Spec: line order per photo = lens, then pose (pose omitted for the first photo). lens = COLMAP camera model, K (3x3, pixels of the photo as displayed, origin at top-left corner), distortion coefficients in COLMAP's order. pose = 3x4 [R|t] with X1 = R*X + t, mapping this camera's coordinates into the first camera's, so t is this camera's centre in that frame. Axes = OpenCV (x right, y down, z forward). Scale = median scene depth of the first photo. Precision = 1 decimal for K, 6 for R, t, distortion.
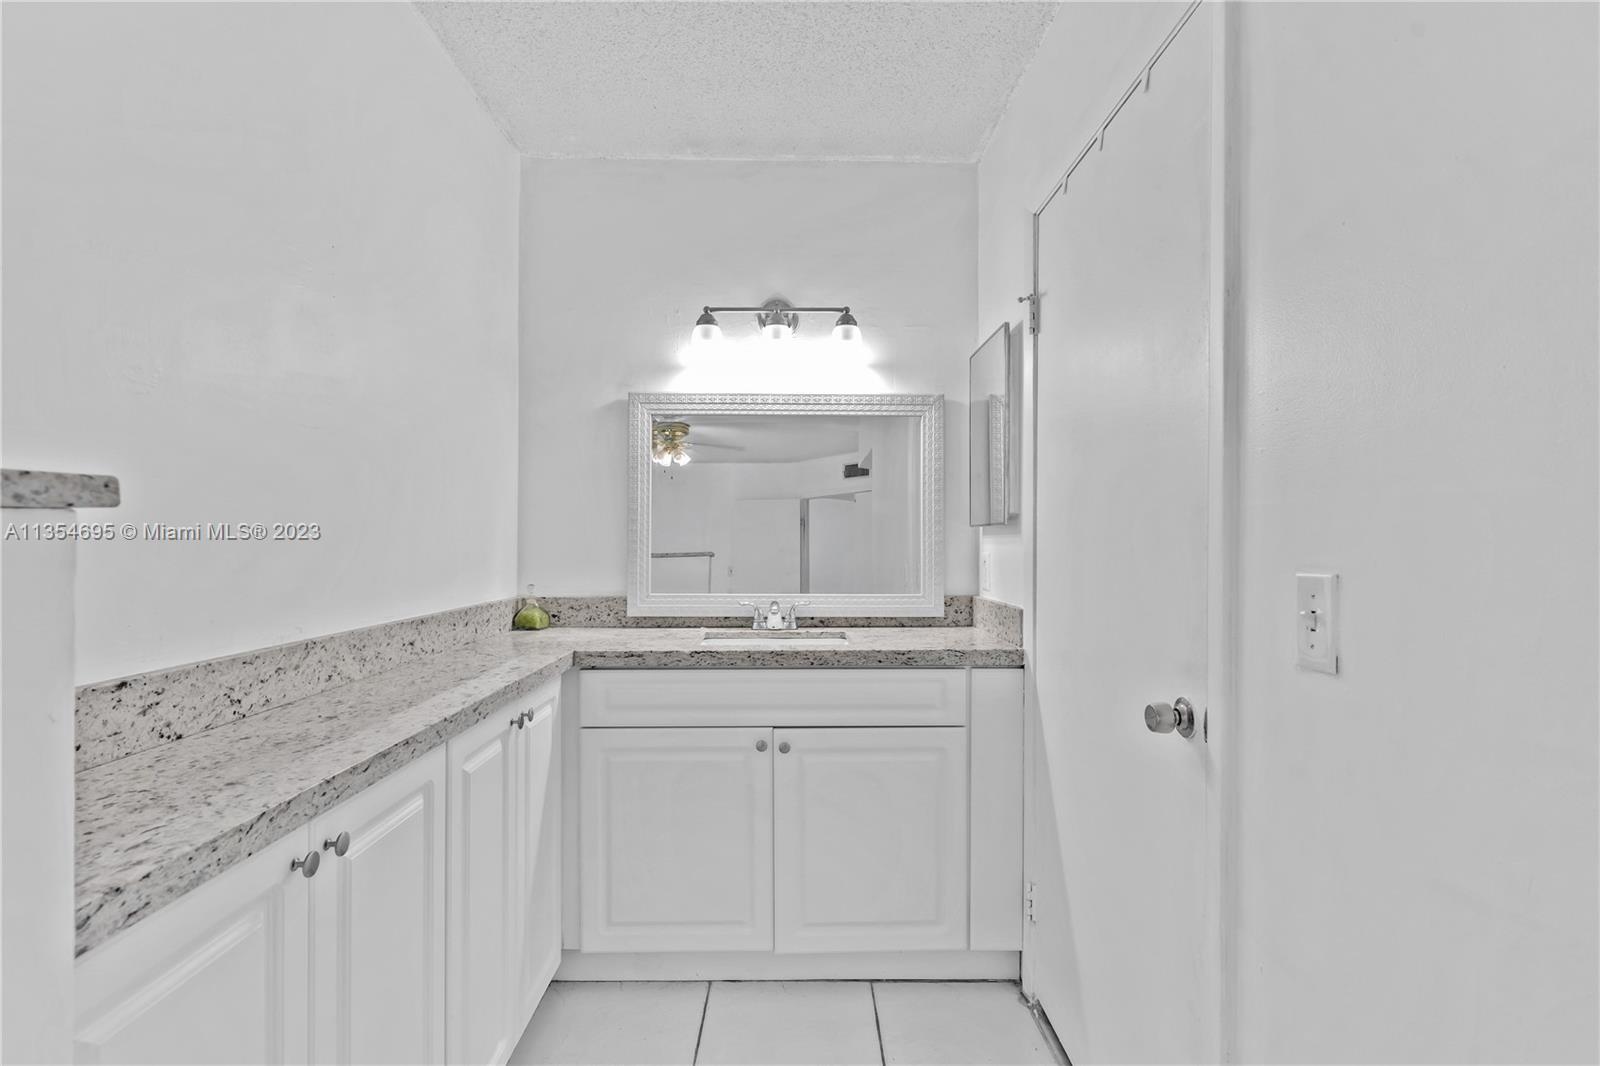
lens RADIAL K [[760.0, 0, 798.5], [0, 760.0, 535.5], [0, 0, 1]] dist [0.003409, 0.001032]
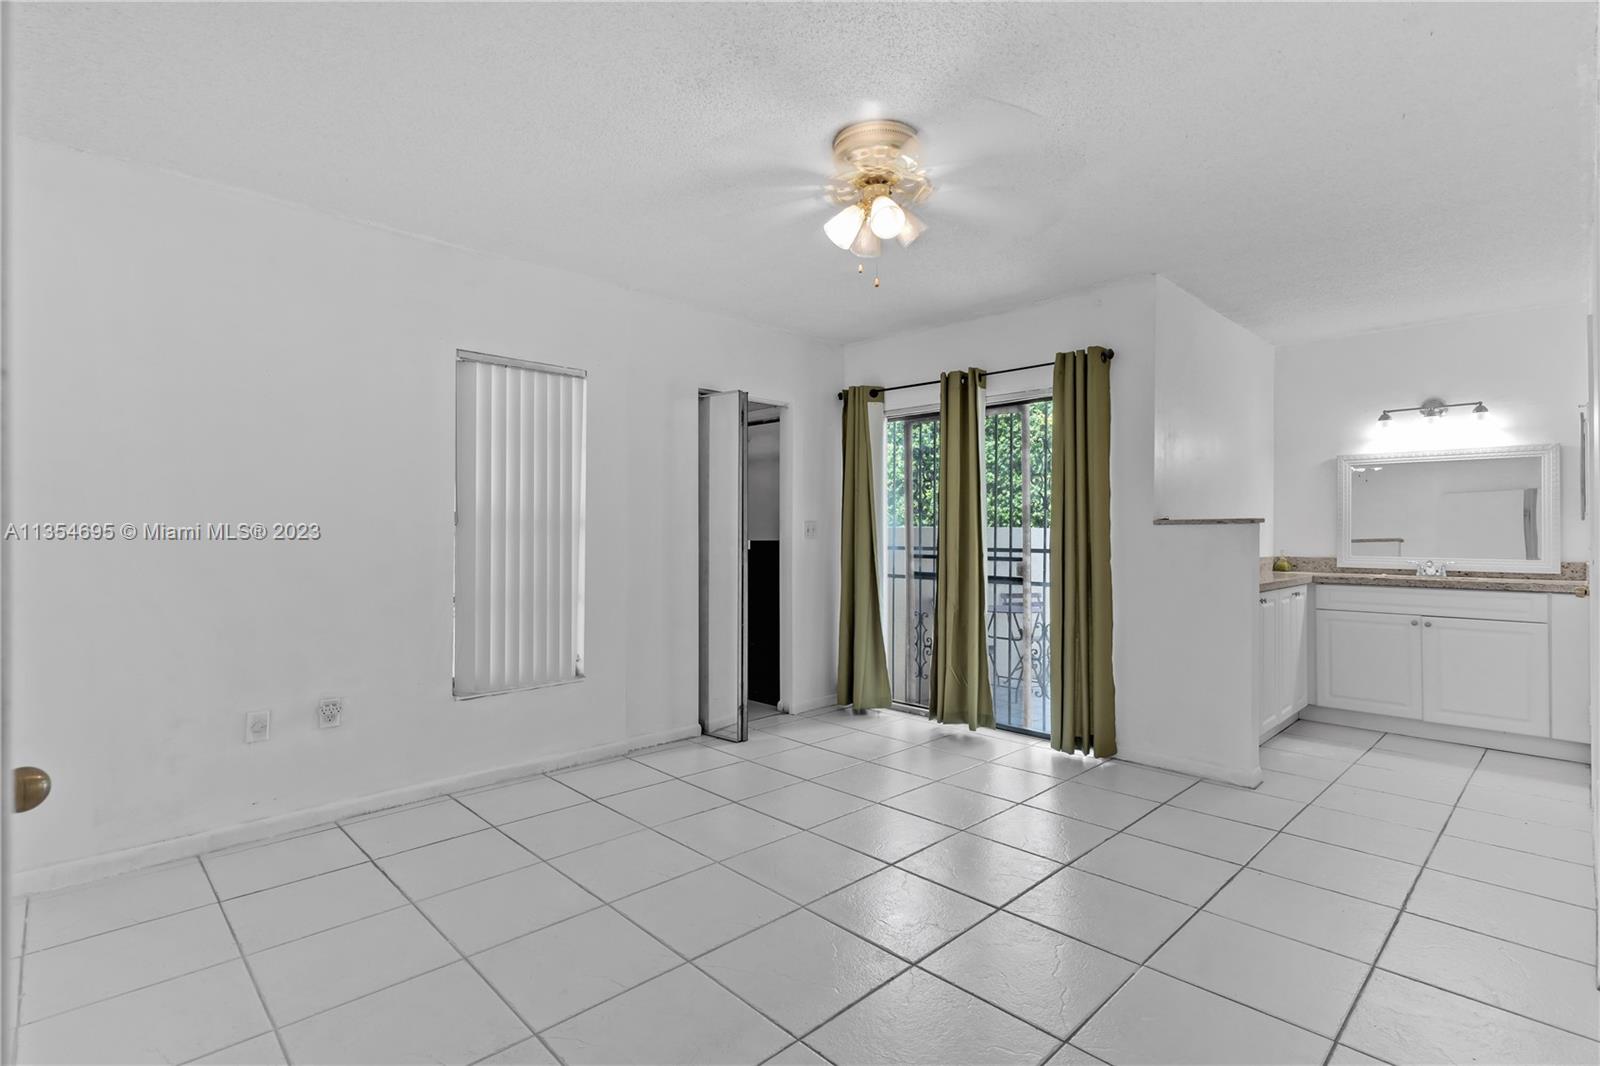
lens RADIAL K [[765.7, 0, 802.6], [0, 765.7, 527.0], [0, 0, 1]] dist [0.003512, 0.000460]
pose [[0.694523, -0.003816, -0.719461, 0.261081], [0.002849, 0.999993, -0.002553, 0.002037], [0.719465, -0.000277, 0.694528, -1.471567]]
